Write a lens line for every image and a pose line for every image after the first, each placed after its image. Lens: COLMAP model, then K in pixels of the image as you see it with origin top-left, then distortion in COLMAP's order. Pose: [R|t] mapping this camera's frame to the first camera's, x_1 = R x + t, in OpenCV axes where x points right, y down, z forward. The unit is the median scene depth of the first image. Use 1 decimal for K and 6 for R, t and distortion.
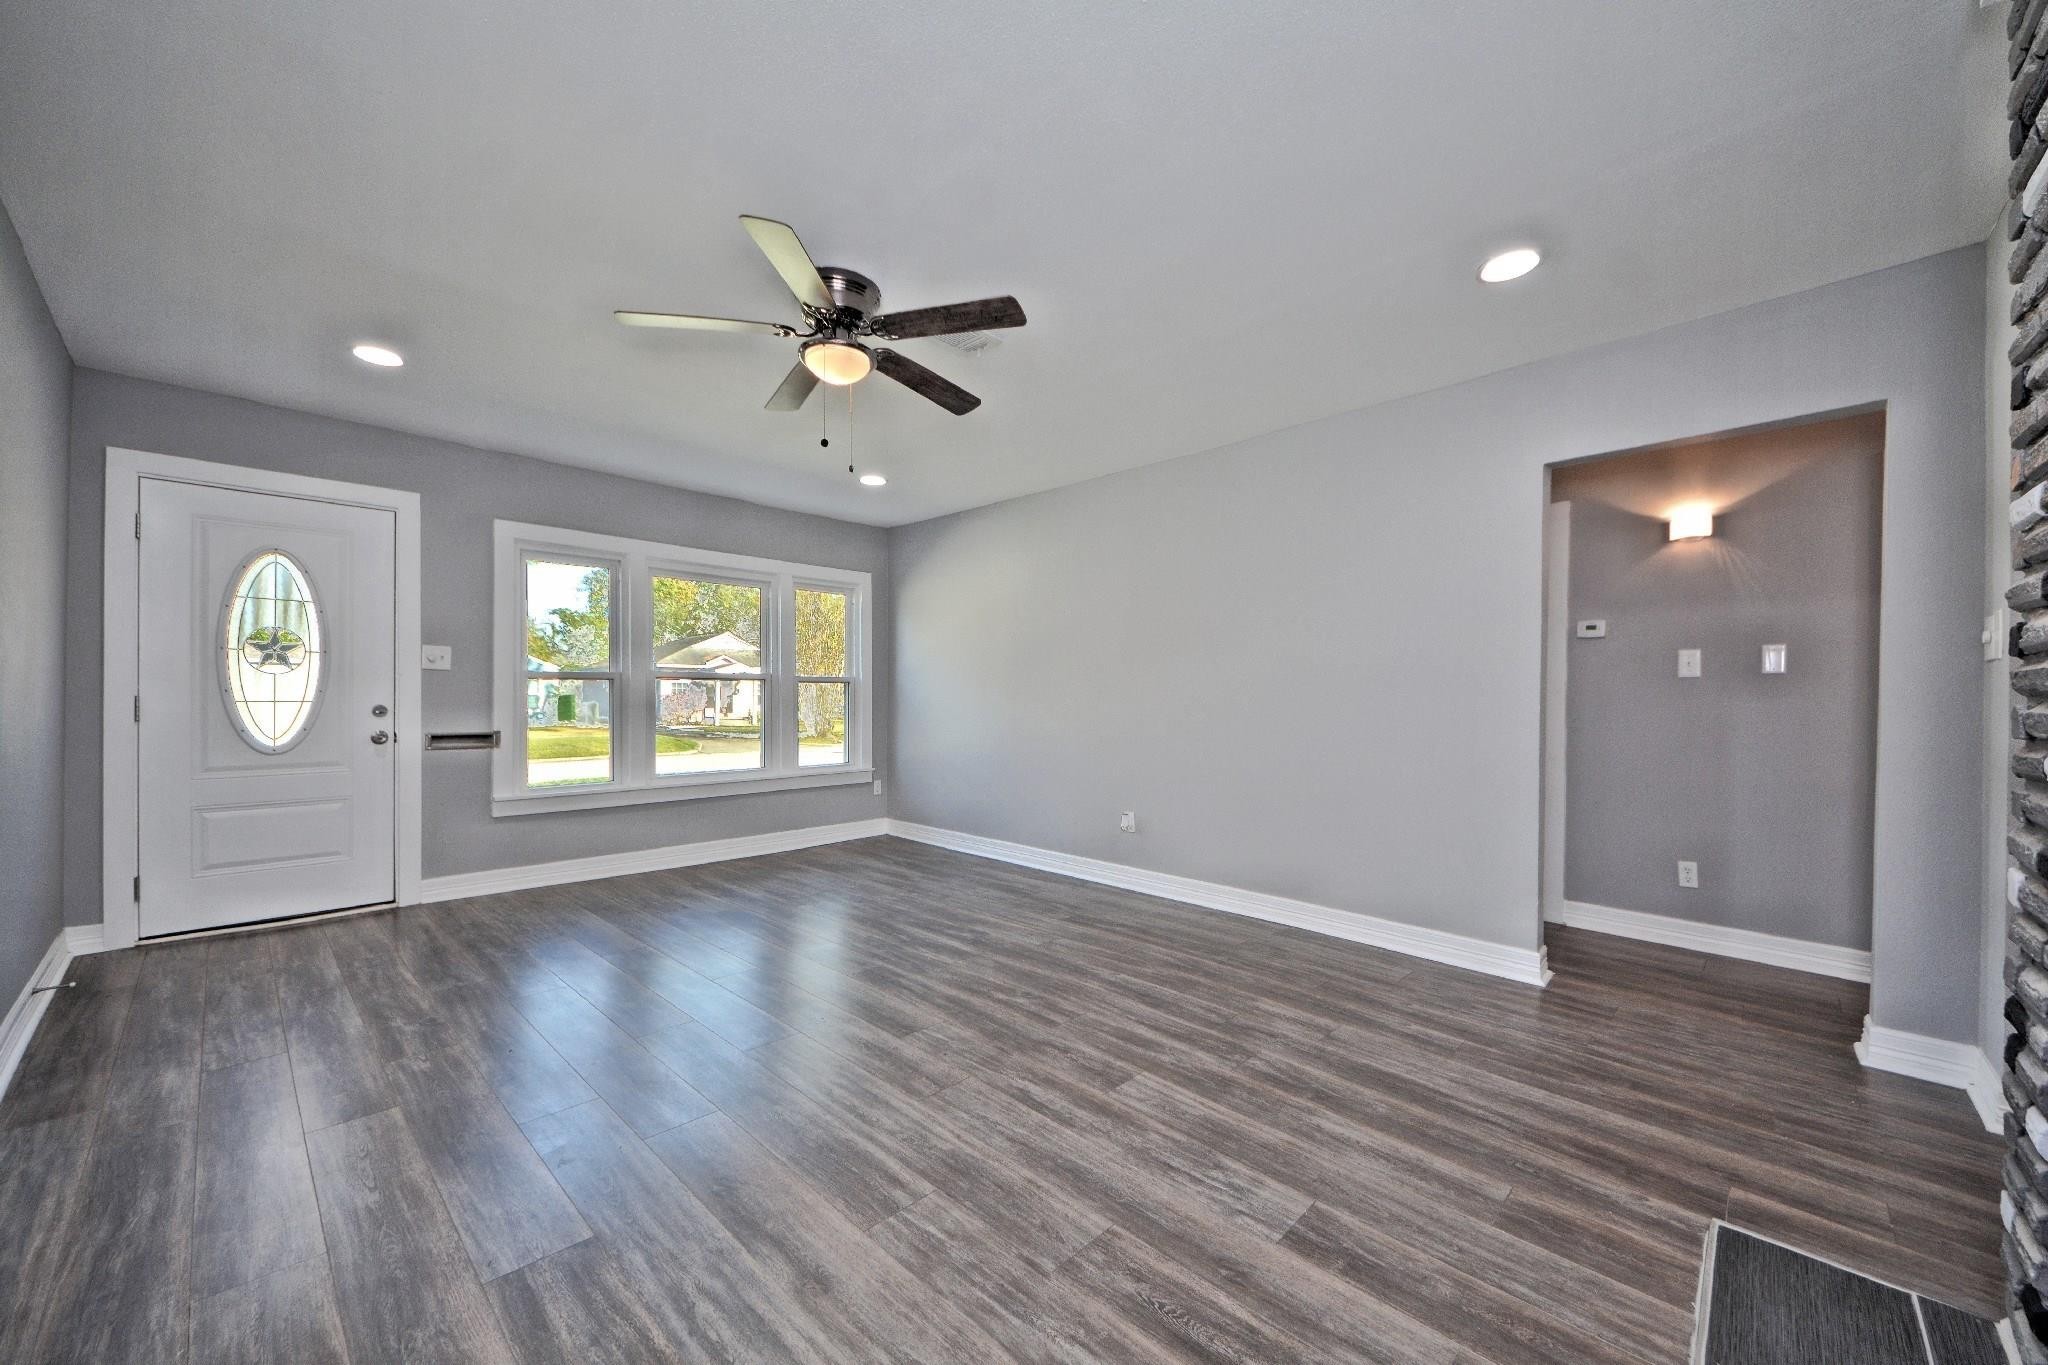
lens RADIAL K [[757.3, 0, 1033.9], [0, 757.3, 696.3], [0, 0, 1]] dist [0.038308, -0.000186]
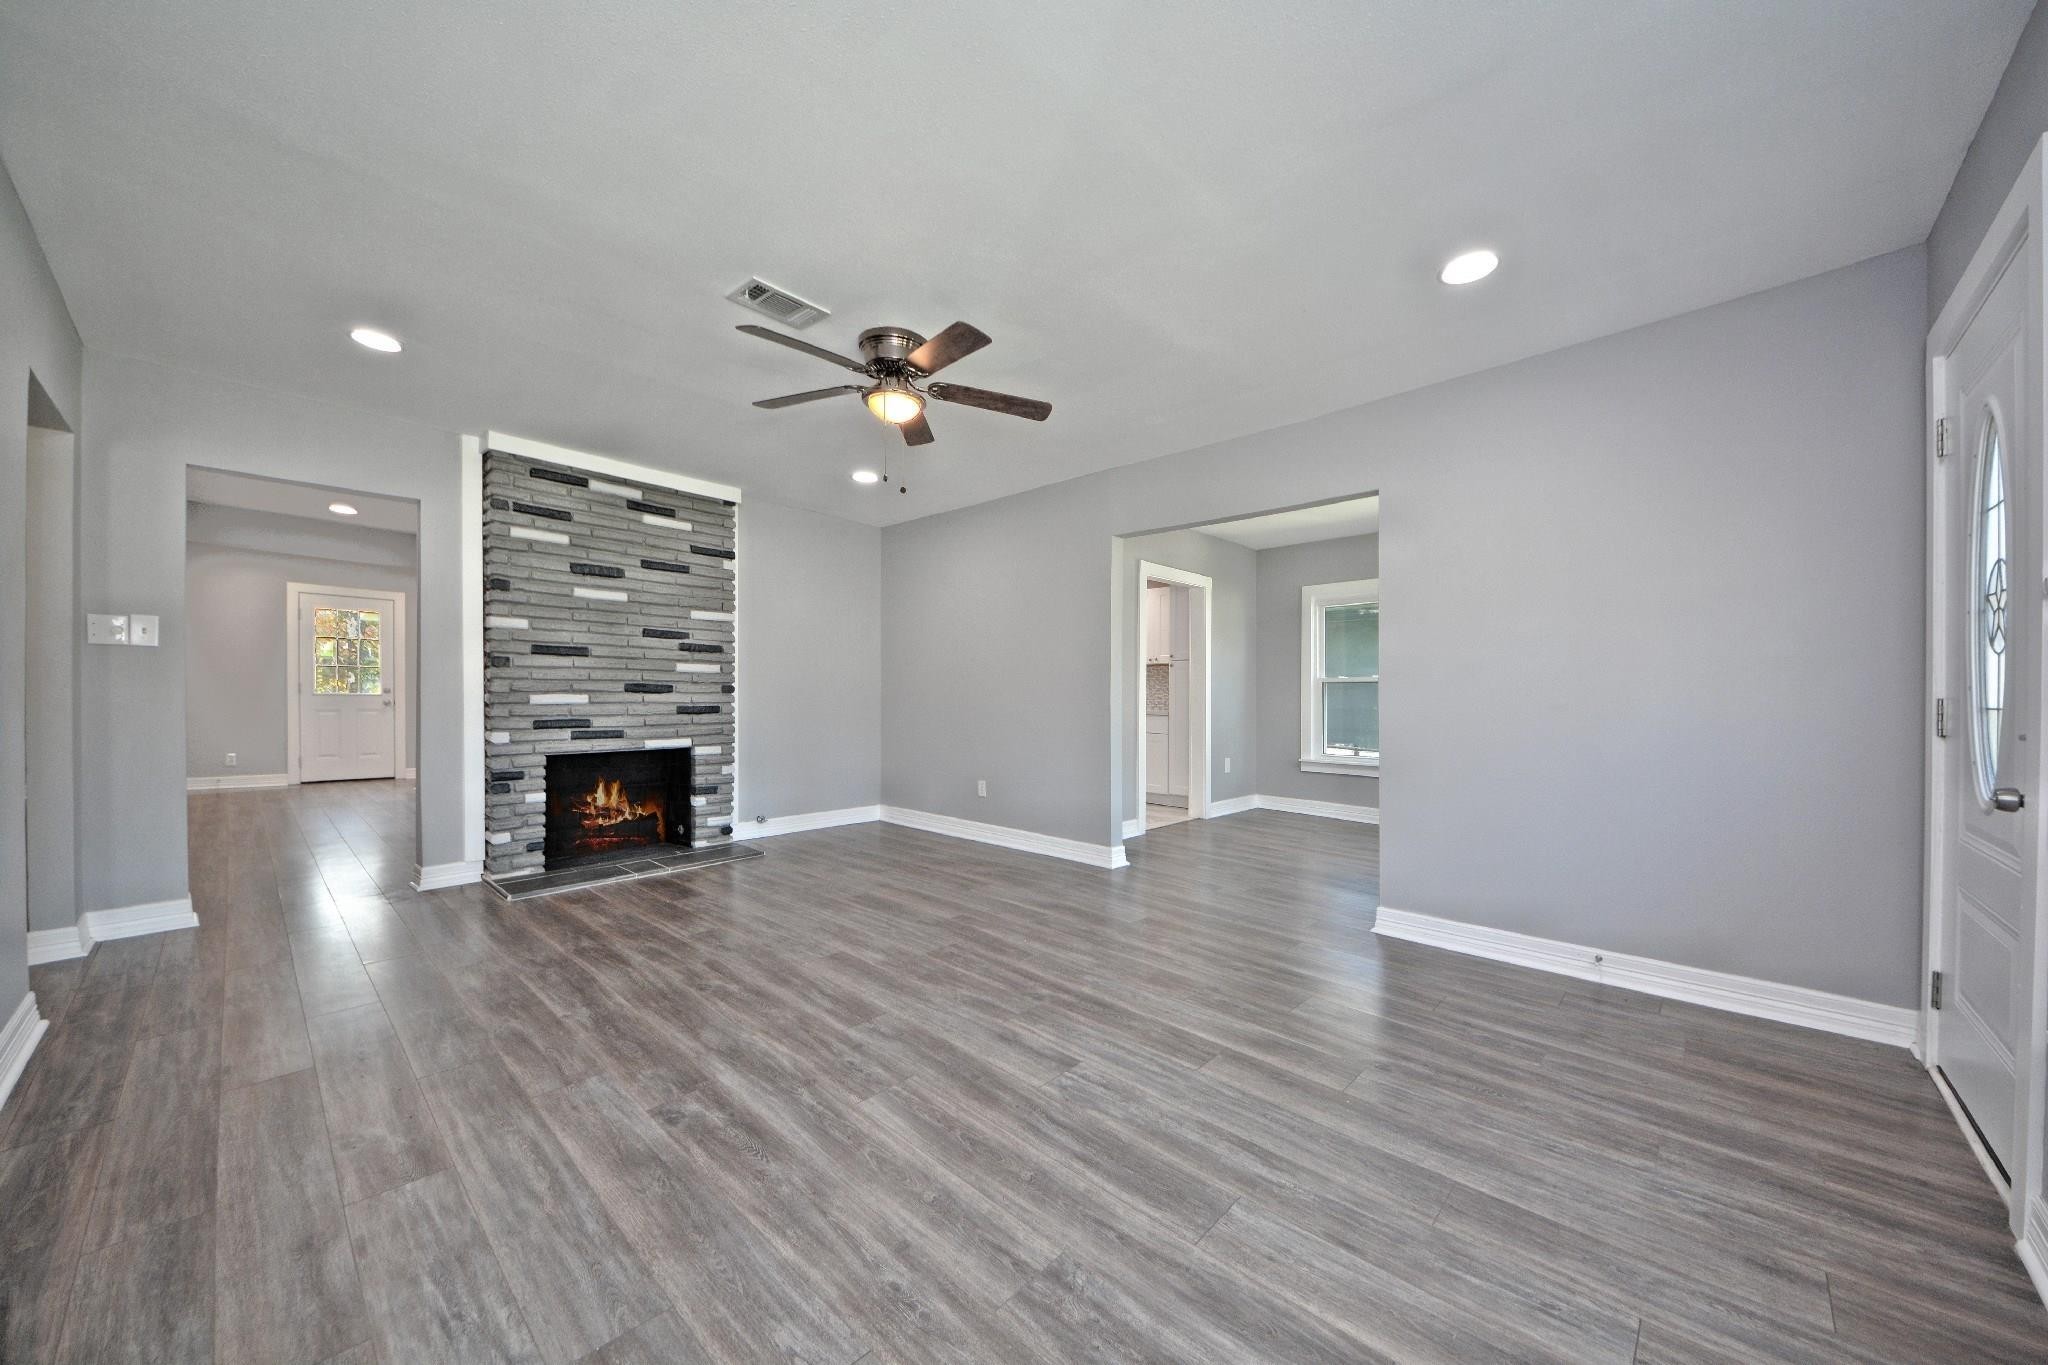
lens RADIAL K [[757.3, 0, 1033.9], [0, 757.3, 696.3], [0, 0, 1]] dist [0.038308, -0.000186]
pose [[-0.999842, -0.017034, -0.005048, -0.438262], [-0.017087, 0.999798, 0.010590, -0.000988], [0.004867, 0.010675, -0.999931, 2.064466]]
